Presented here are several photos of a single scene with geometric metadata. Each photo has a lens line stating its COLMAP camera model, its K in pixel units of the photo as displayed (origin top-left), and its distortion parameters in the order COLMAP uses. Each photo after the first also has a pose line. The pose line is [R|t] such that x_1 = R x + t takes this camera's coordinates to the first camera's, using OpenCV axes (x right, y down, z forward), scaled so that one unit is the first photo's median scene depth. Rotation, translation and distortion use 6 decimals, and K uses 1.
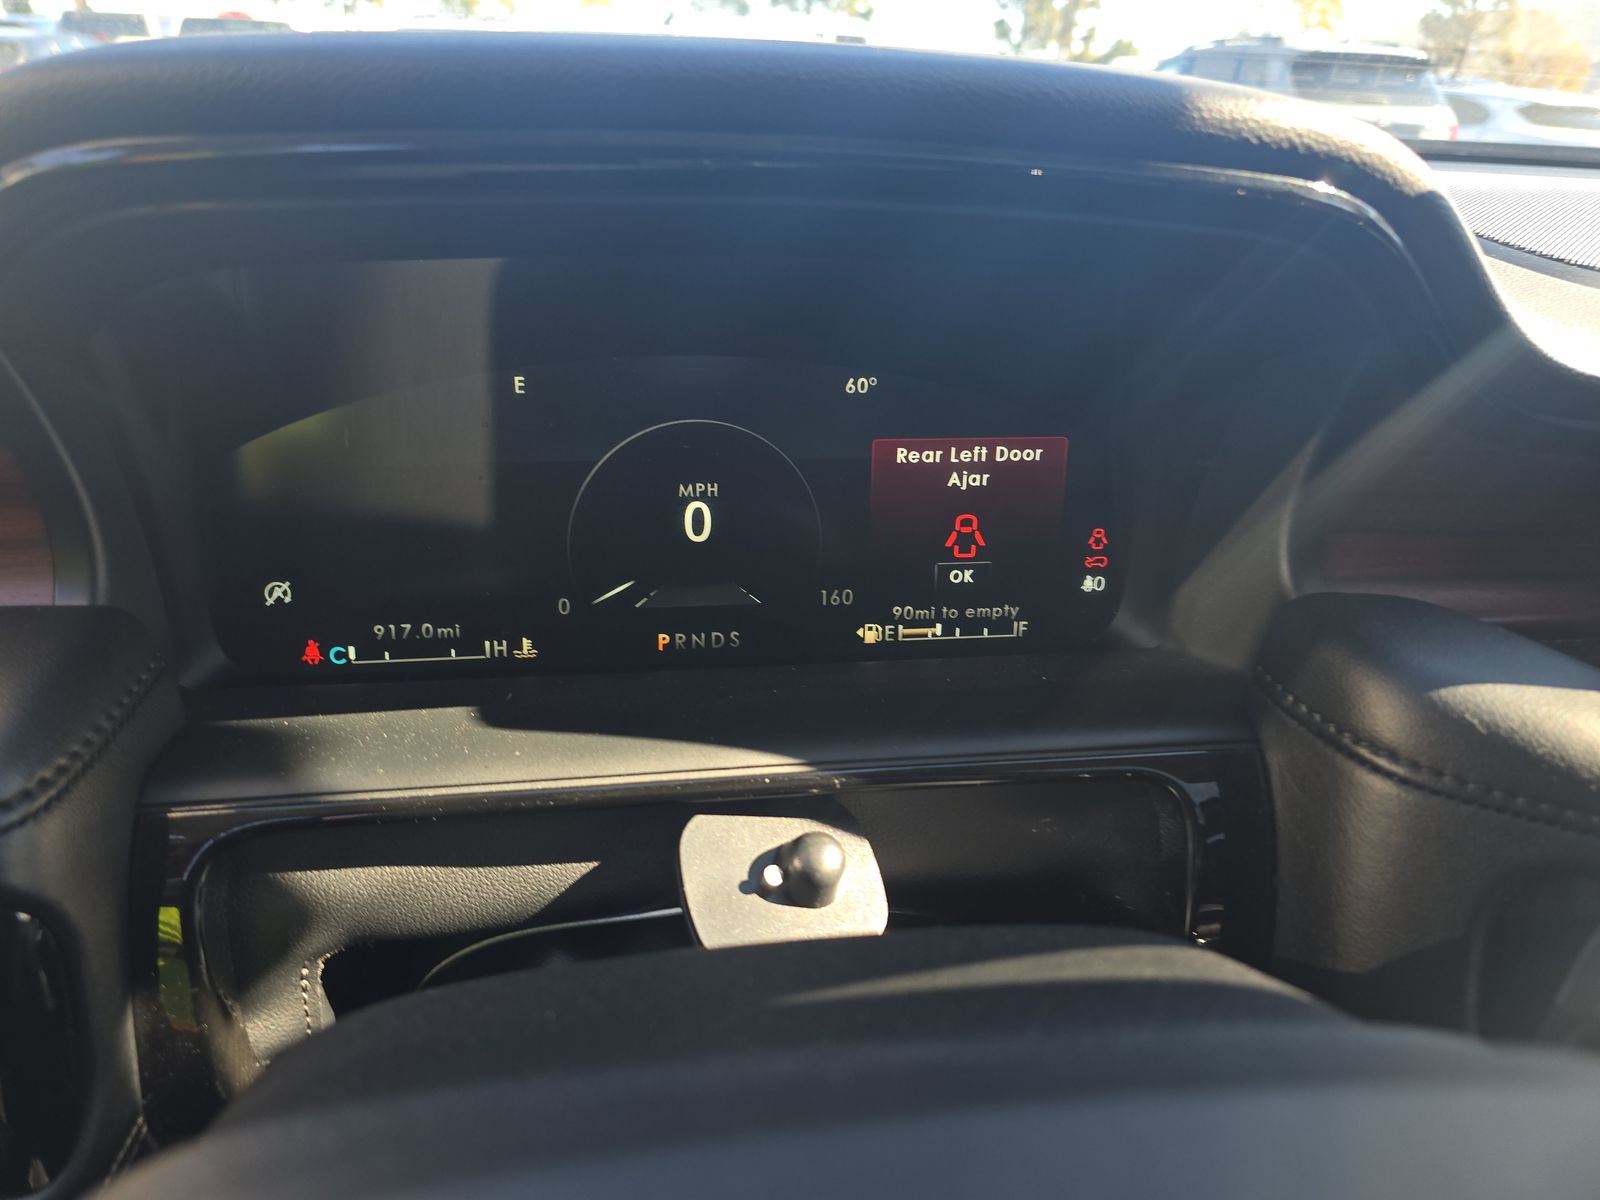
lens RADIAL K [[1022.1, 0, 800.0], [0, 1022.1, 600.0], [0, 0, 1]] dist [0.029281, -0.038288]
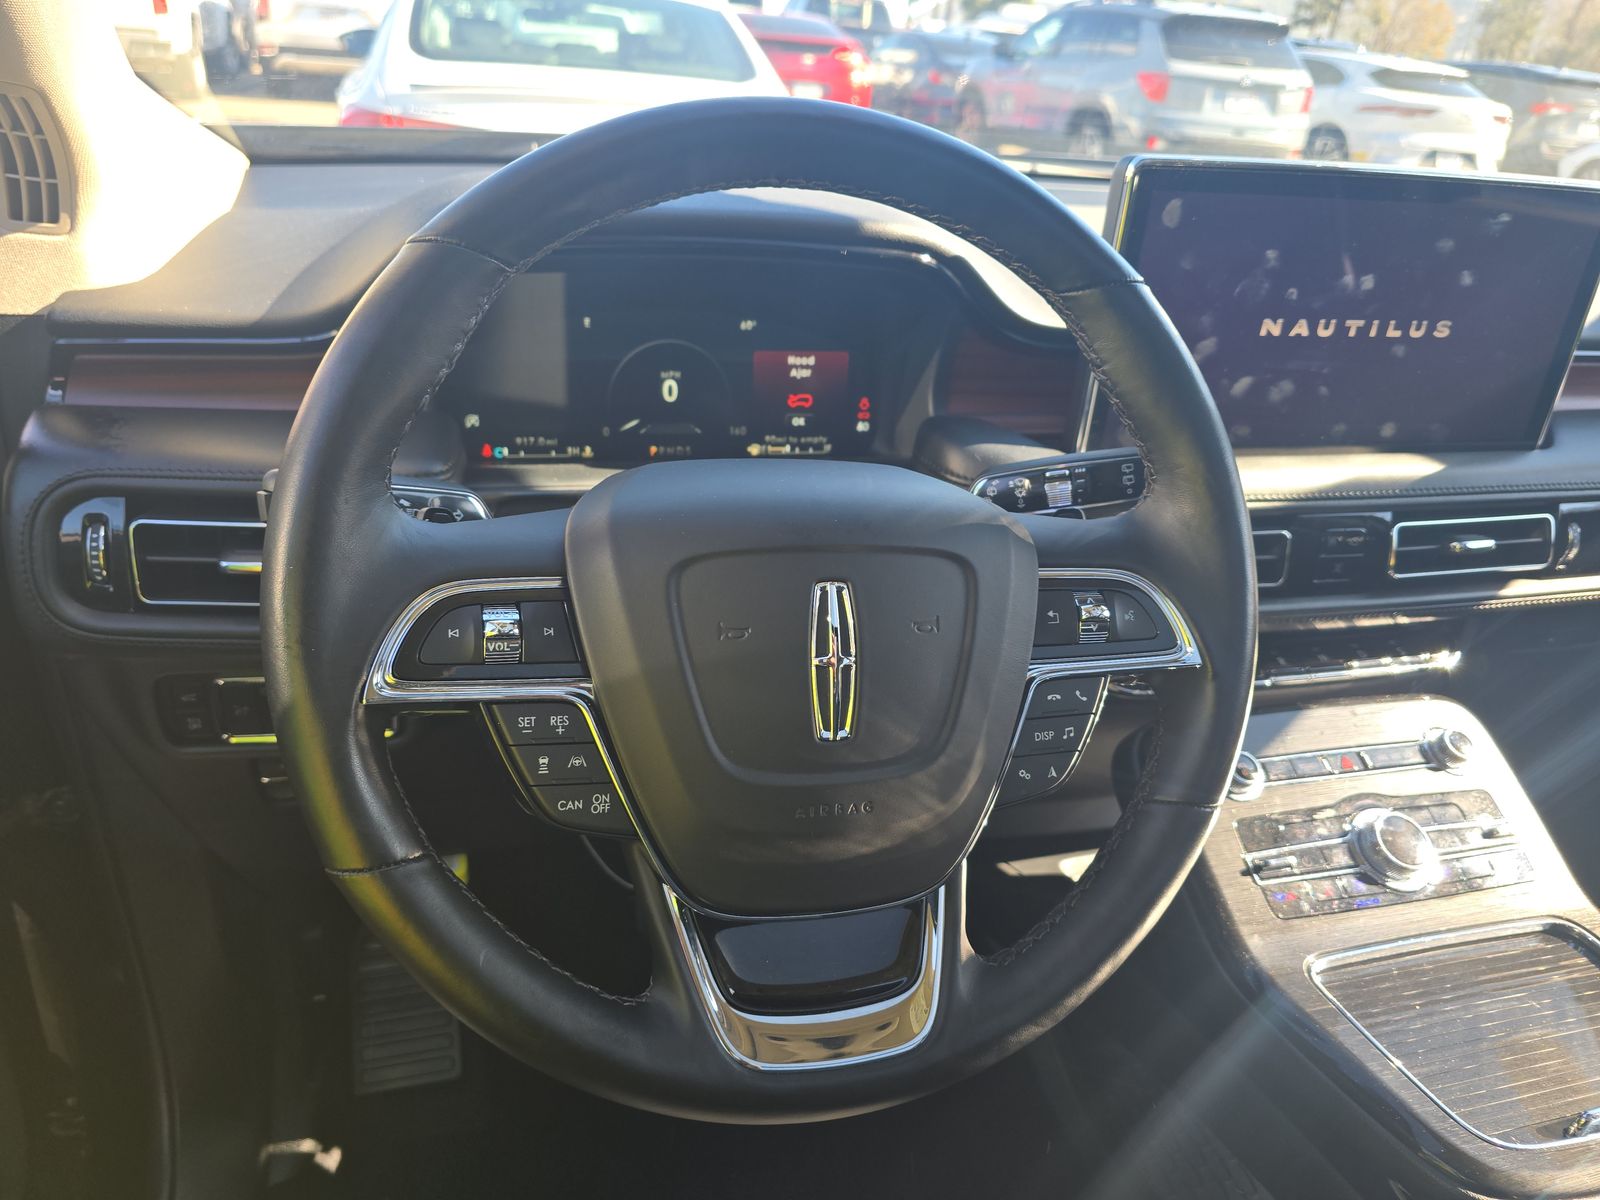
lens RADIAL K [[1022.1, 0, 800.0], [0, 1022.1, 600.0], [0, 0, 1]] dist [0.029281, -0.038288]
pose [[0.995124, -0.008625, 0.098256, -0.044624], [0.003056, 0.998388, 0.056682, 0.223326], [-0.098586, -0.056105, 0.993546, -1.082729]]
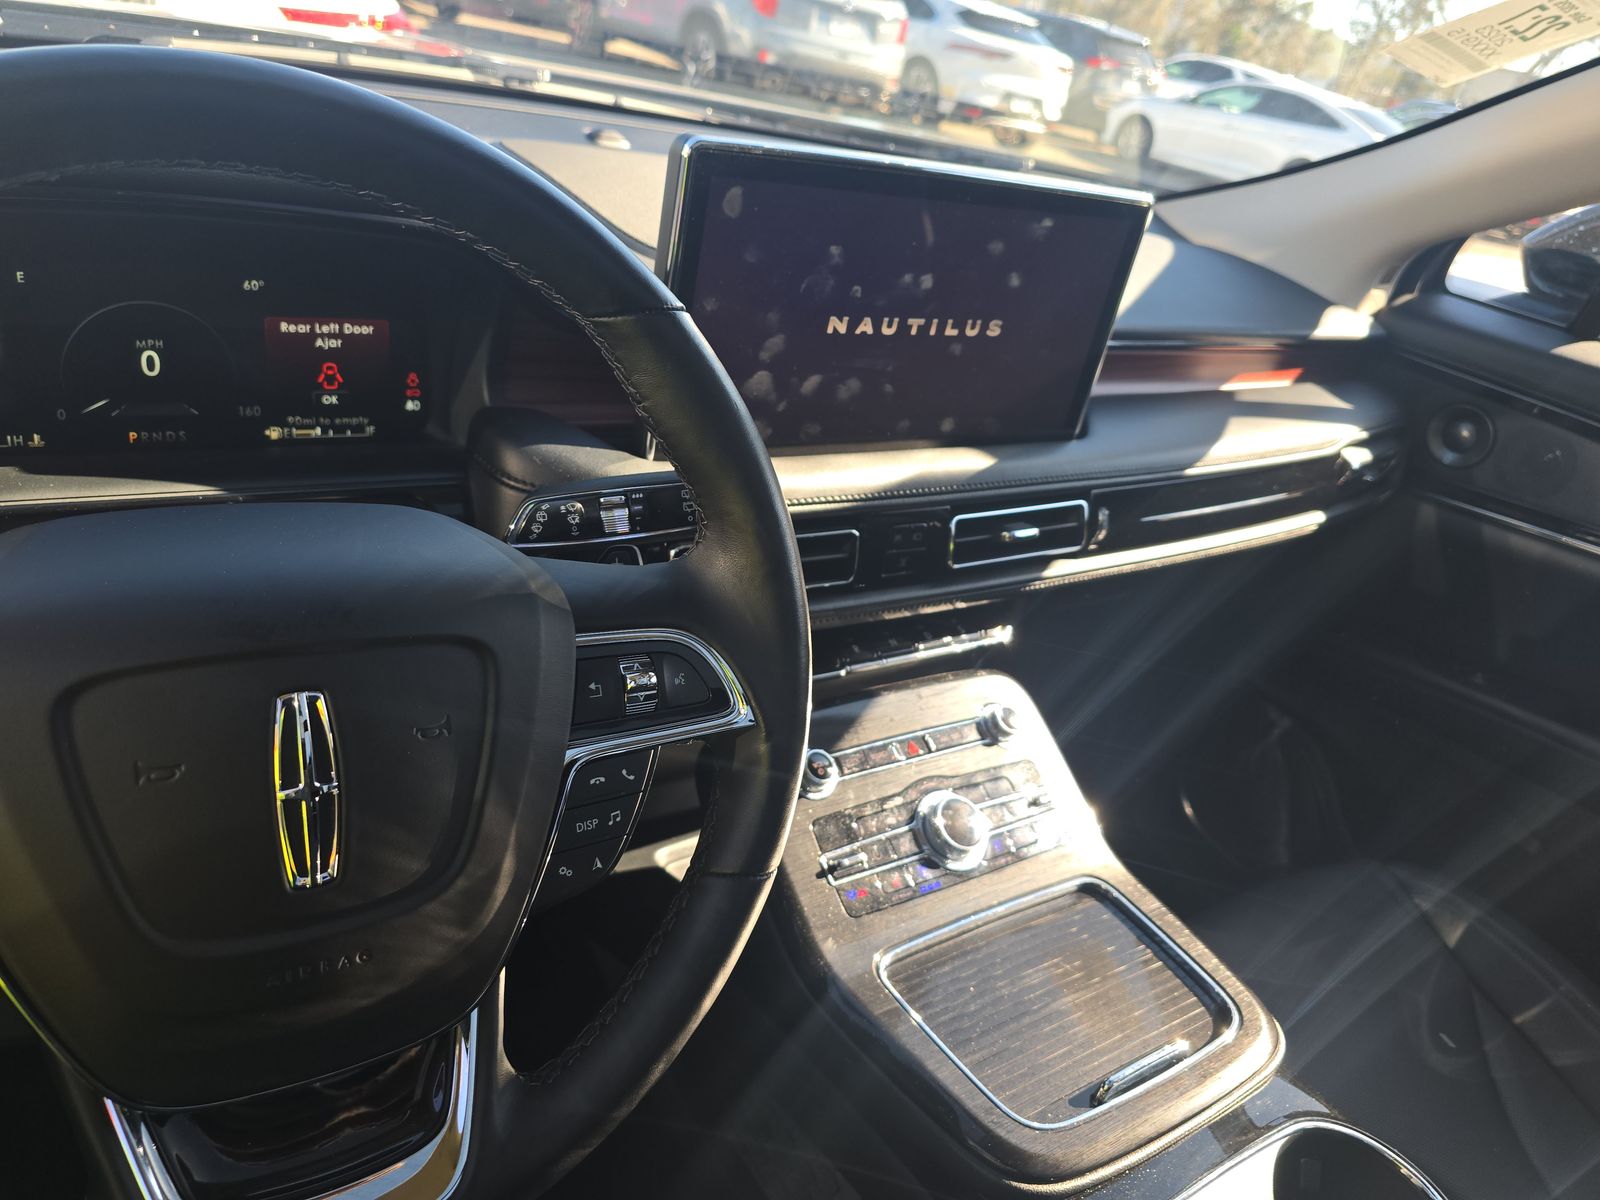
lens RADIAL K [[1017.9, 0, 760.0], [0, 1017.9, 579.5], [0, 0, 1]] dist [0.061147, -0.087220]
pose [[0.915541, -0.056302, 0.398264, 0.117587], [0.003356, 0.991189, 0.132409, 0.052142], [-0.402210, -0.119889, 0.907664, -0.929069]]
